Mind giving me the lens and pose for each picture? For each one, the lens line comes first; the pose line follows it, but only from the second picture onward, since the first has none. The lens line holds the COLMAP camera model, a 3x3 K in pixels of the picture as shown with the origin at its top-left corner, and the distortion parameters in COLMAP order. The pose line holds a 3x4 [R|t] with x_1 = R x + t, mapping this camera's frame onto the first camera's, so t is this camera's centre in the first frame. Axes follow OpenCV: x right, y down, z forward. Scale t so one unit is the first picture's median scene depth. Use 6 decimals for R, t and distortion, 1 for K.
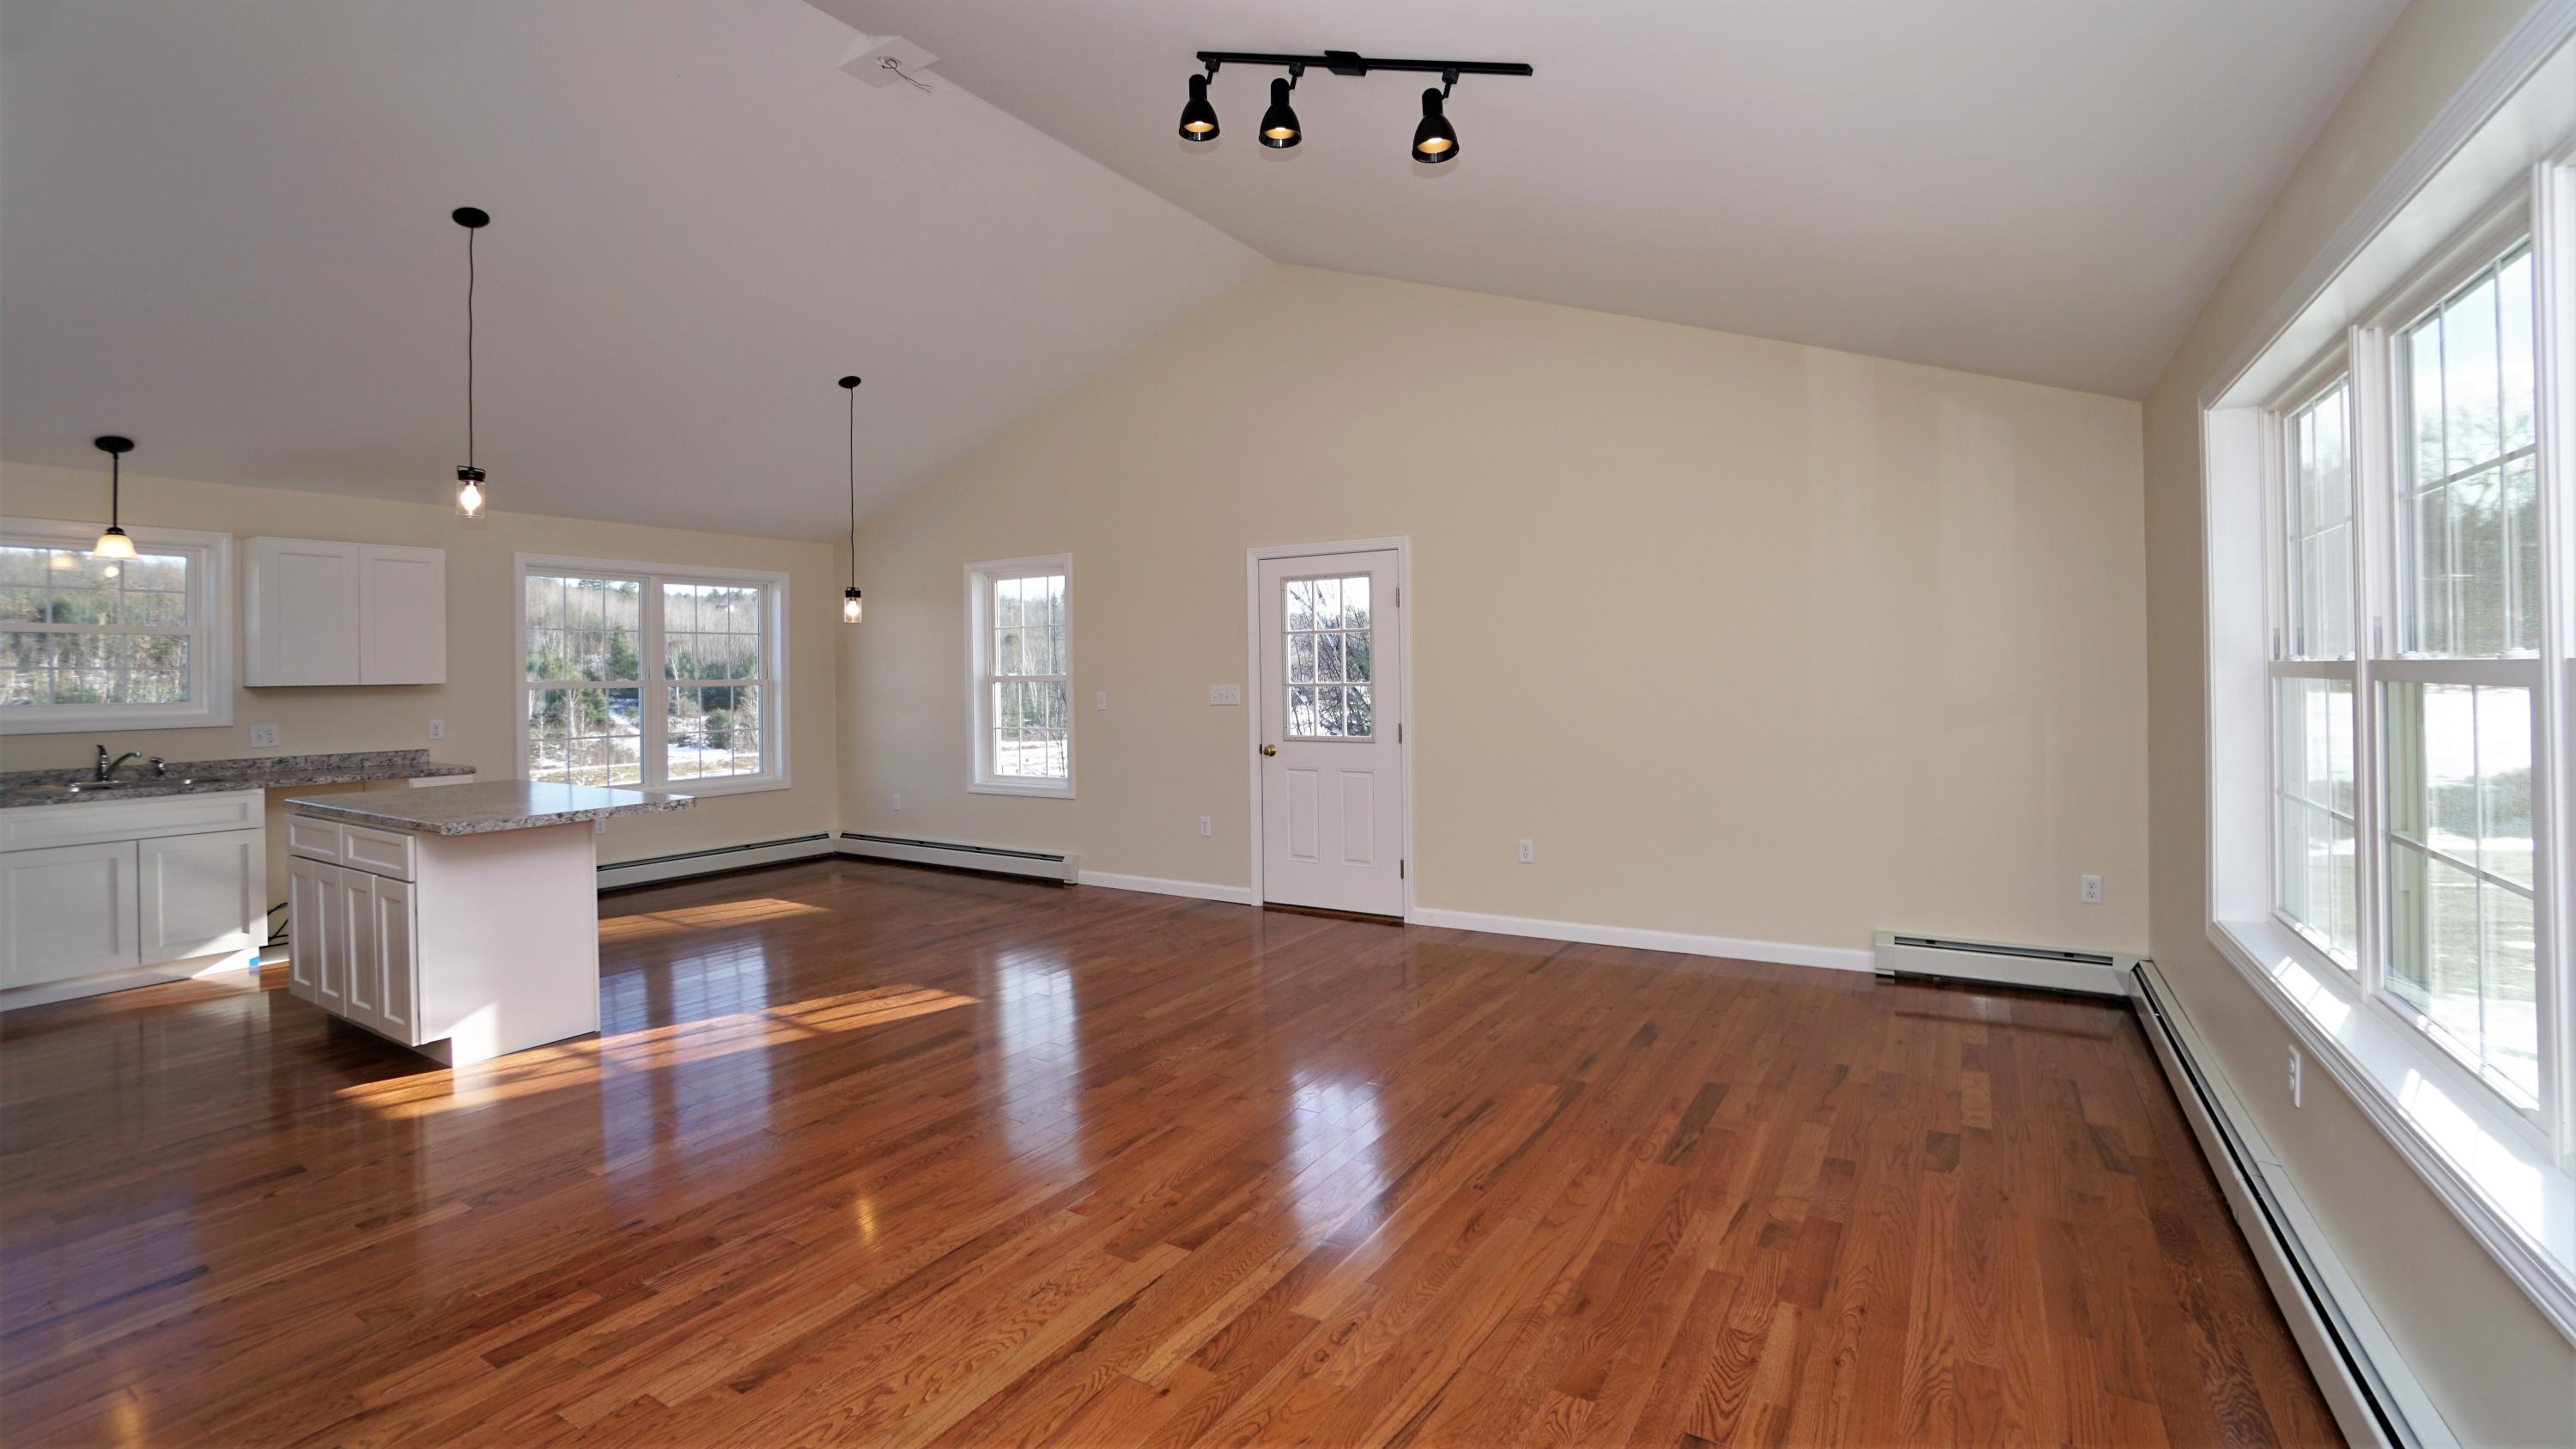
lens RADIAL K [[1134.6, 0, 1283.2], [0, 1134.6, 679.4], [0, 0, 1]] dist [-0.034052, 0.000232]
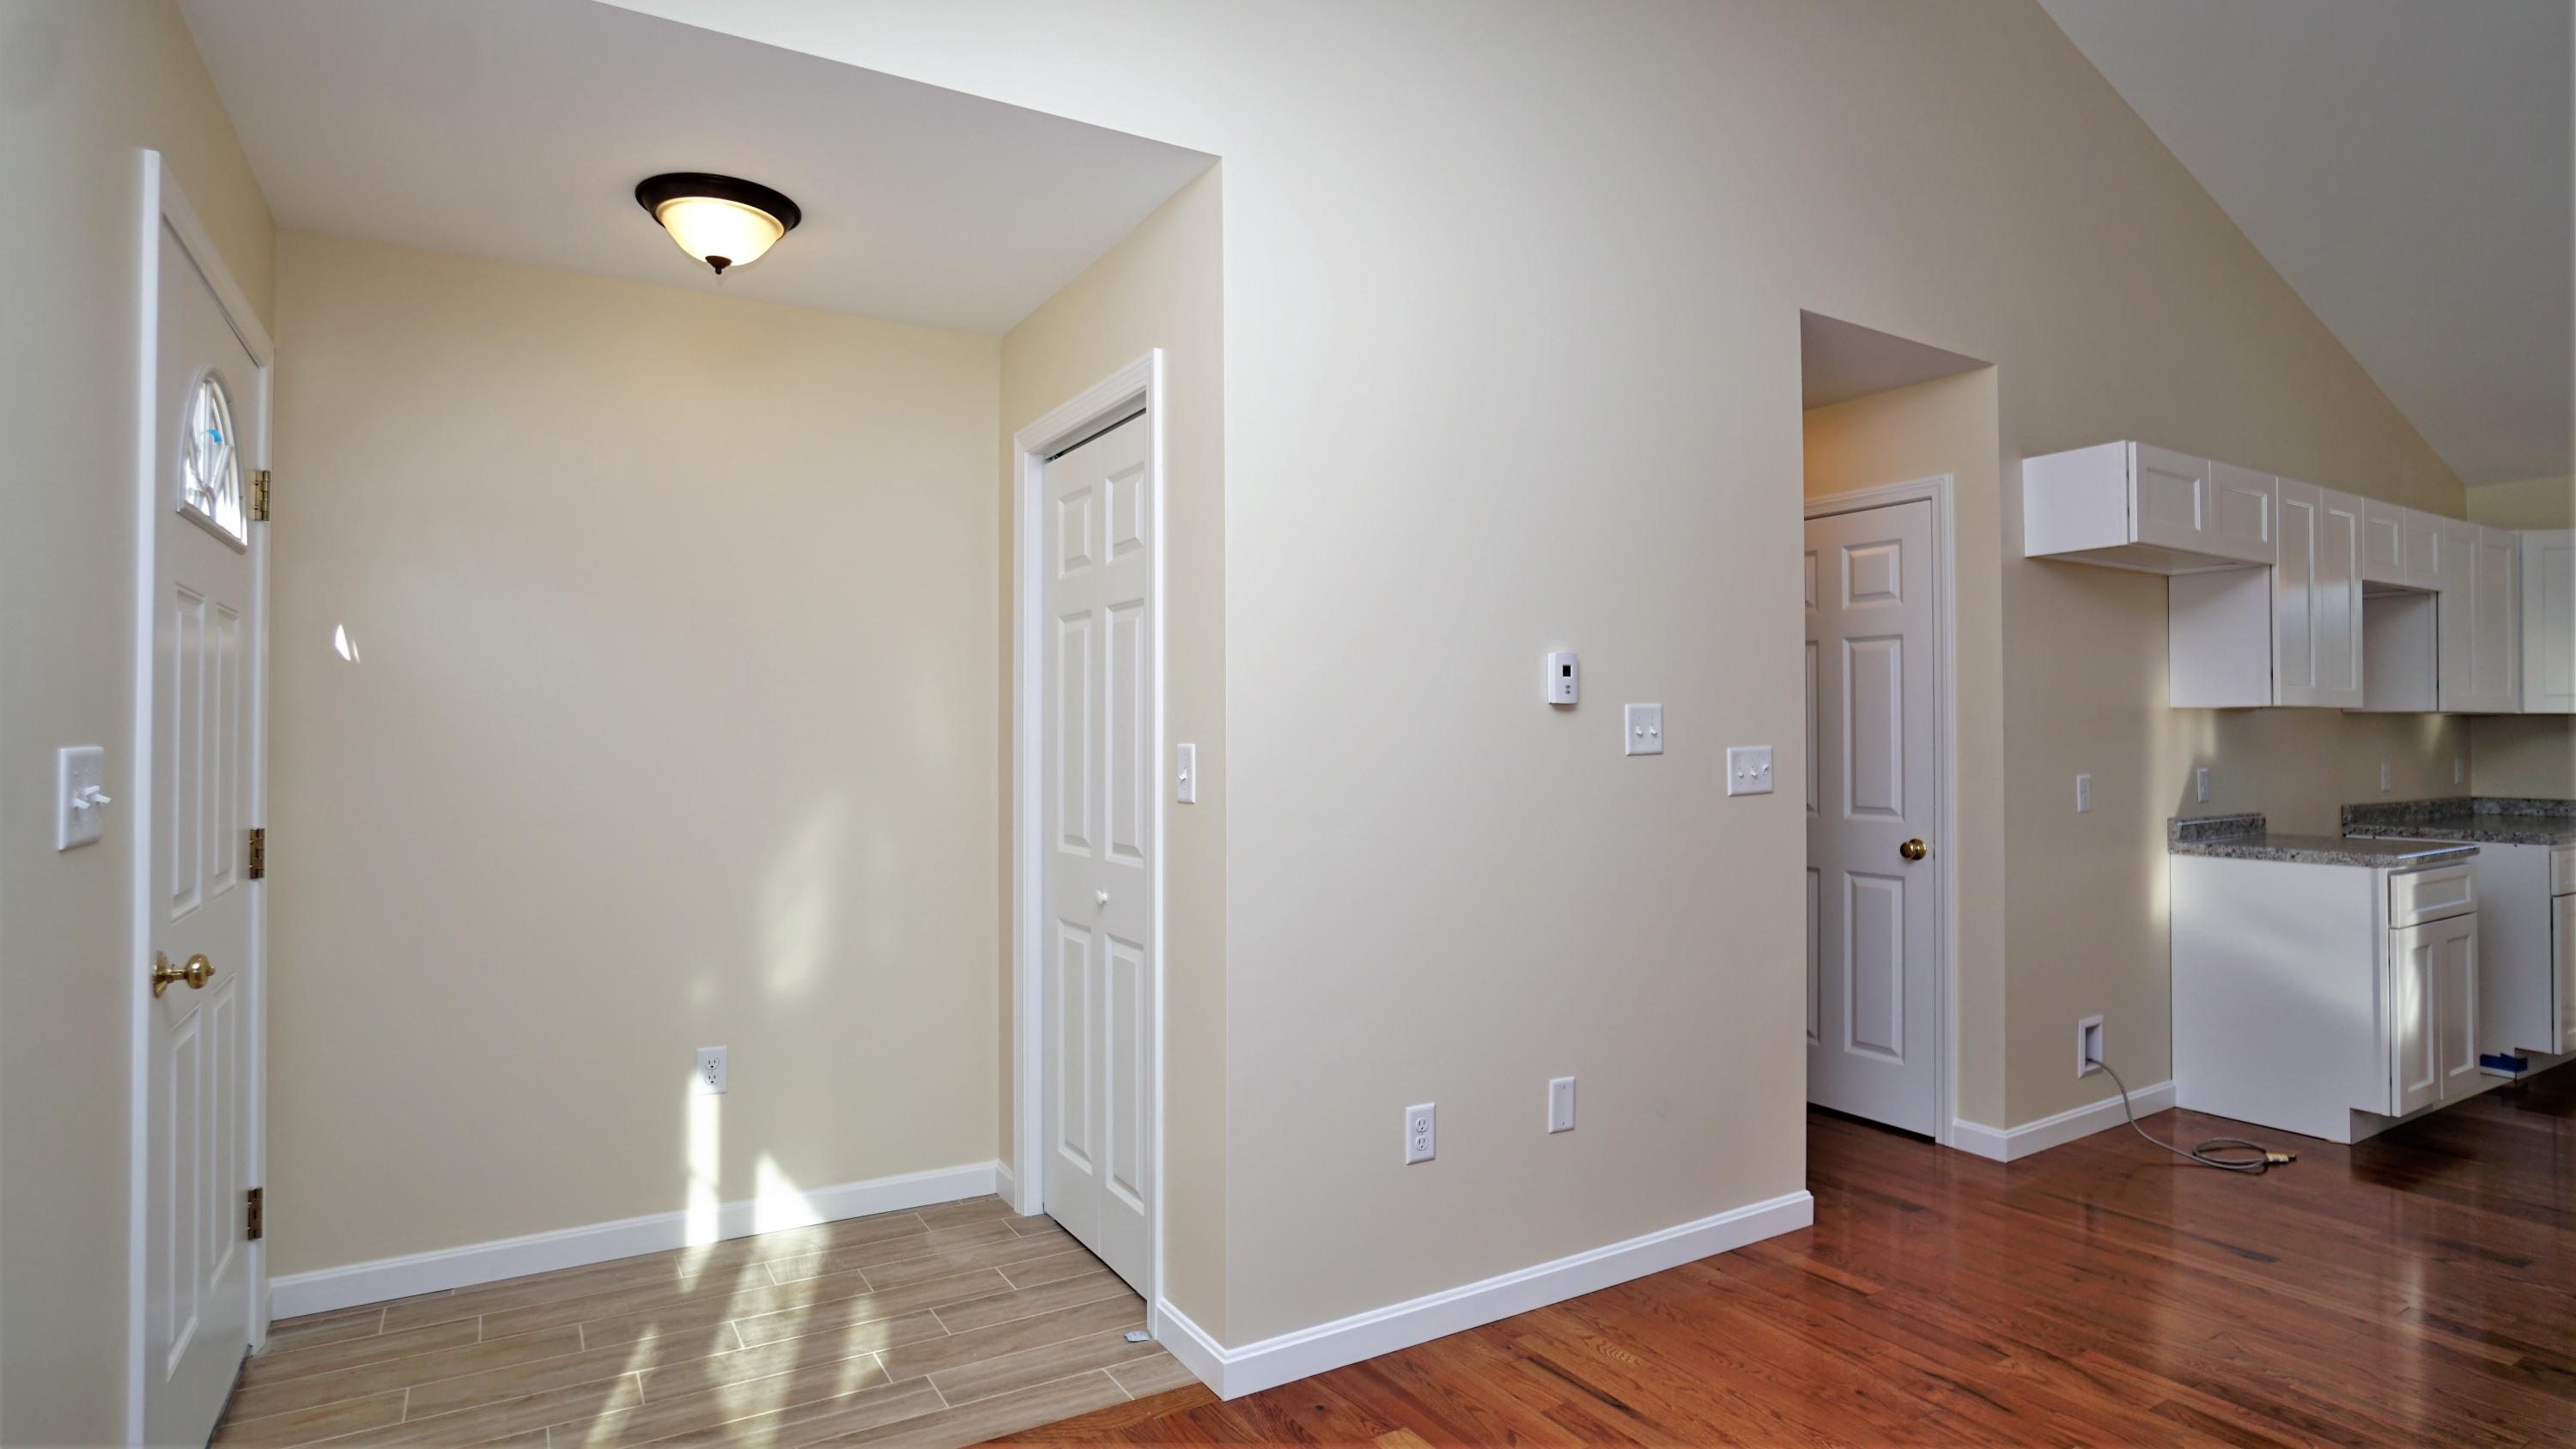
lens RADIAL K [[1292.3, 0, 1276.5], [0, 1292.3, 732.0], [0, 0, 1]] dist [-0.019696, 0.000389]
pose [[-0.461847, 0.007173, -0.886931, 0.536502], [0.001616, 0.999972, 0.007245, 0.026734], [0.886958, 0.001913, -0.461846, 0.742021]]
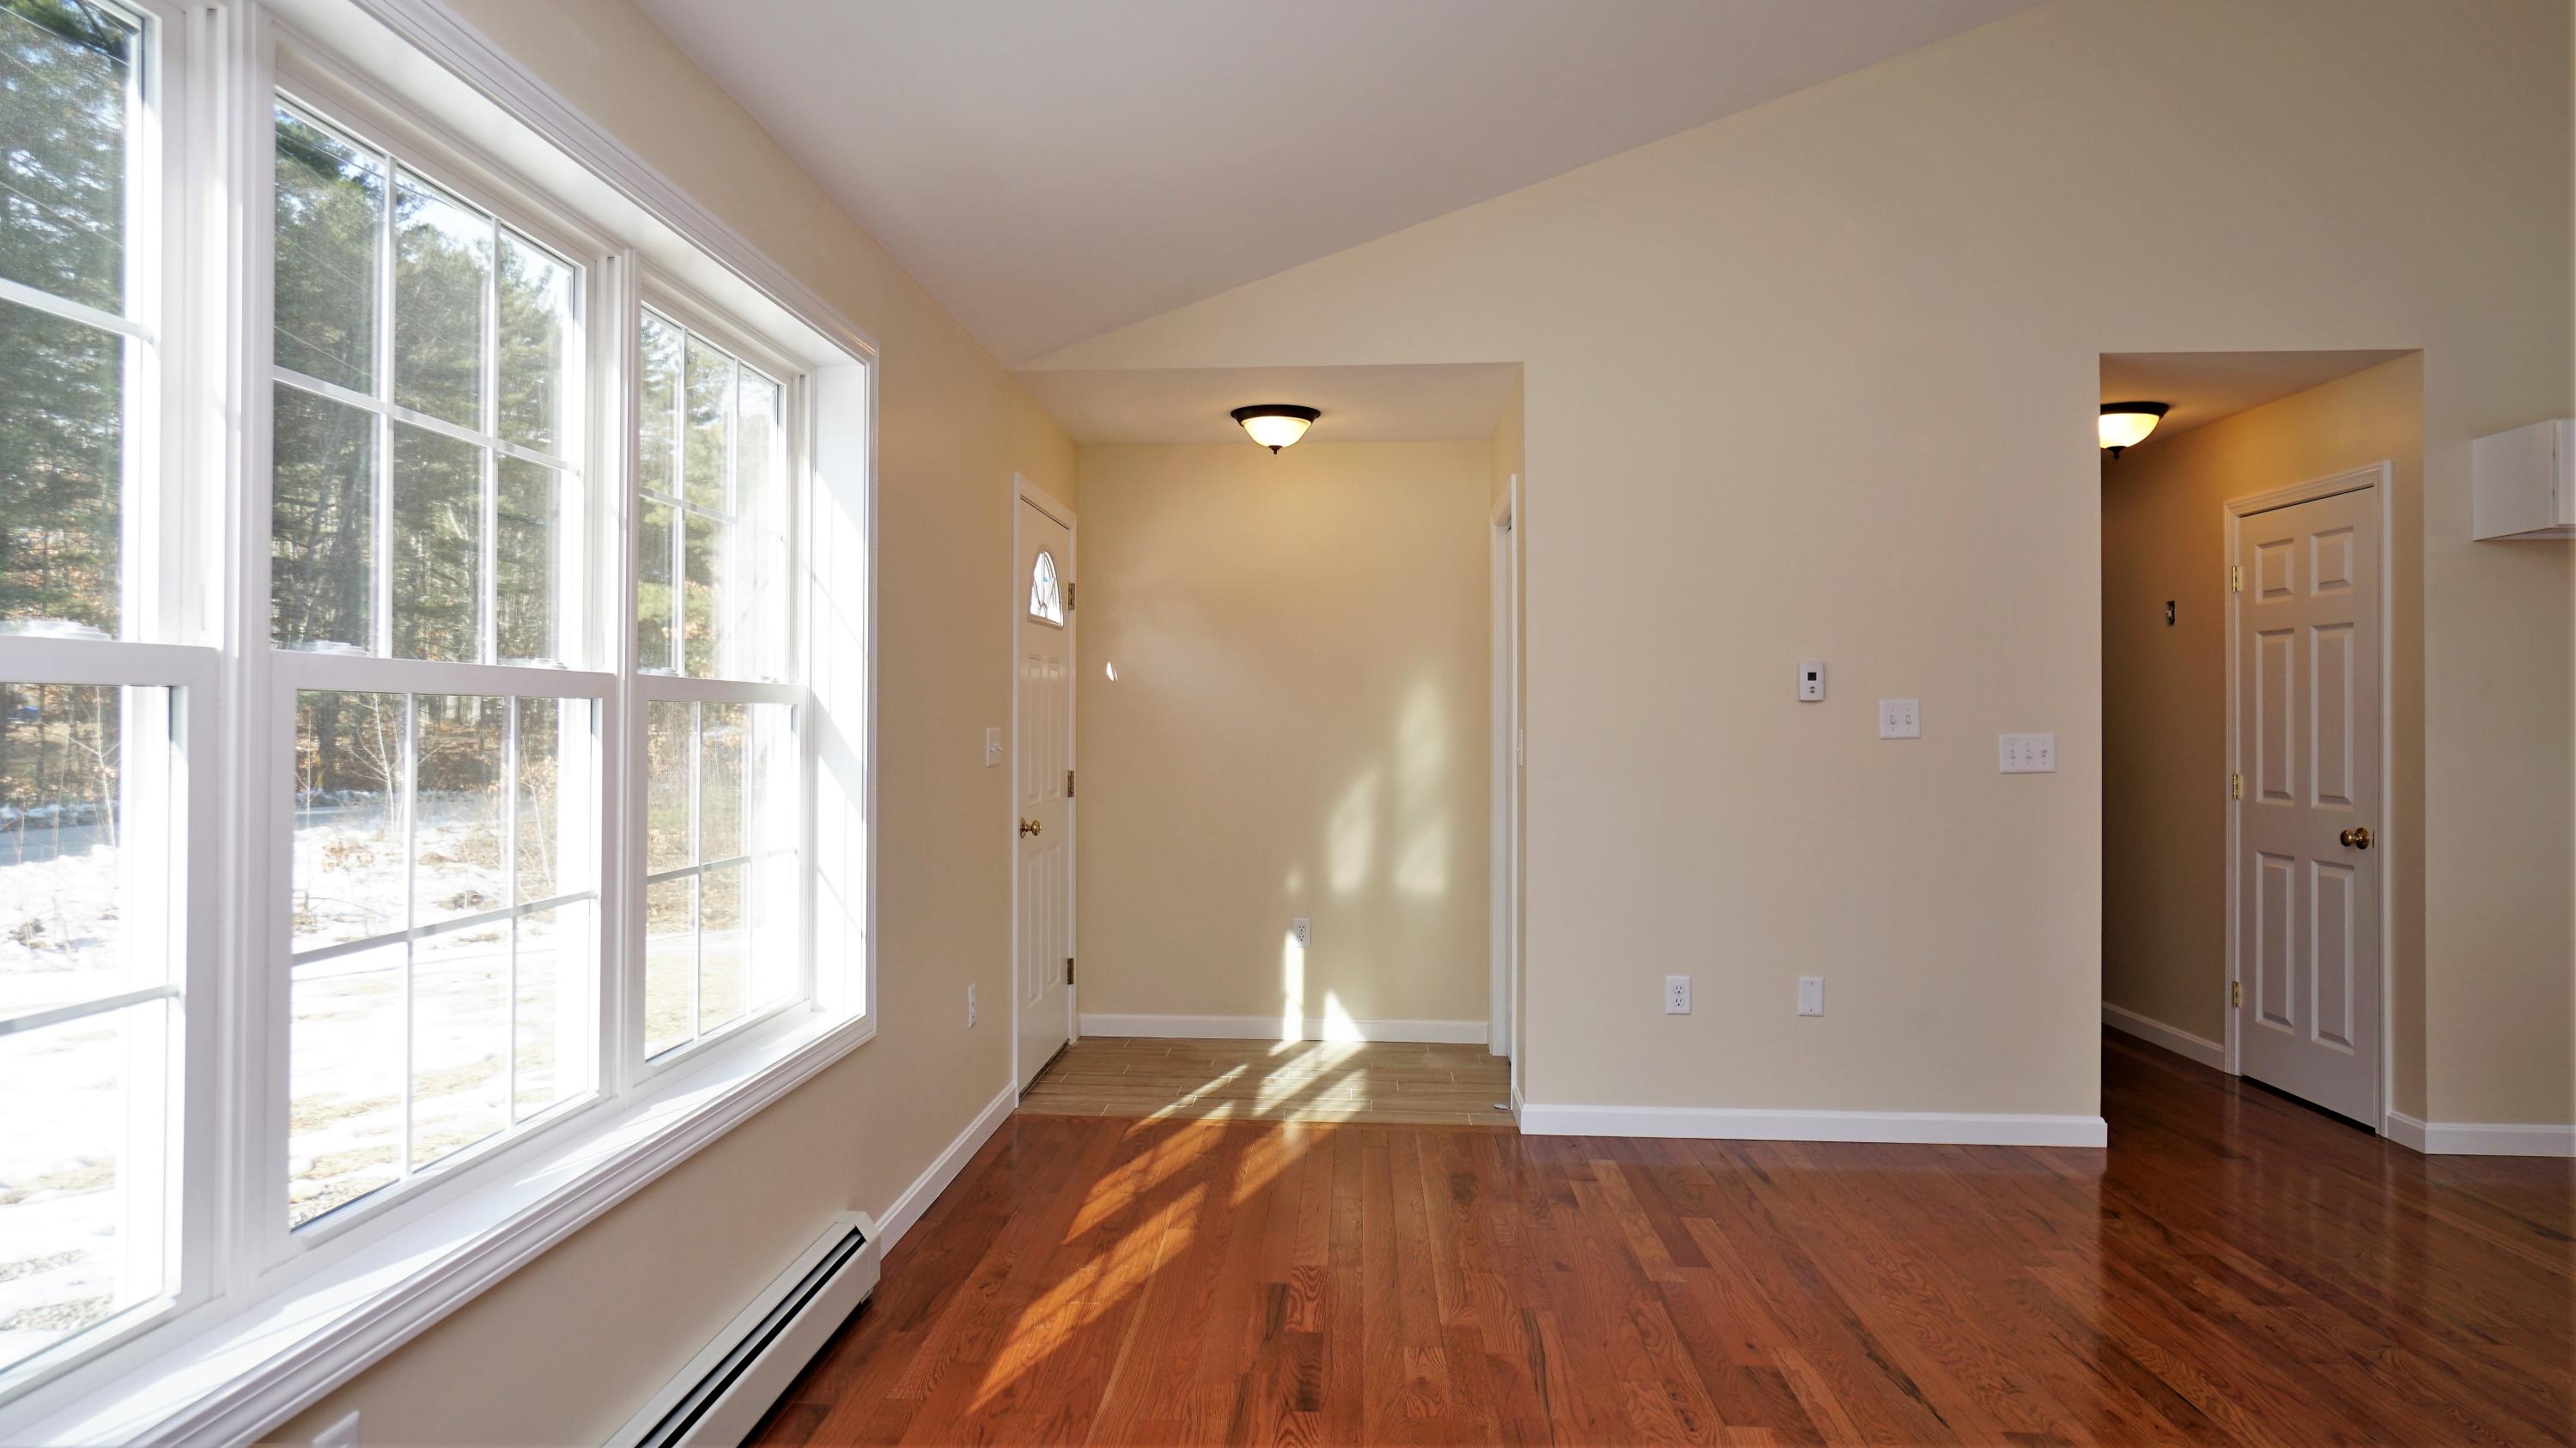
lens RADIAL K [[1539.6, 0, 1234.9], [0, 1539.6, 709.1], [0, 0, 1]] dist [-0.029157, 0.033612]
pose [[-0.890381, 0.006998, -0.455162, 0.866869], [0.006519, 0.999975, 0.002621, 0.011784], [0.455169, -0.000633, -0.890405, 1.799370]]
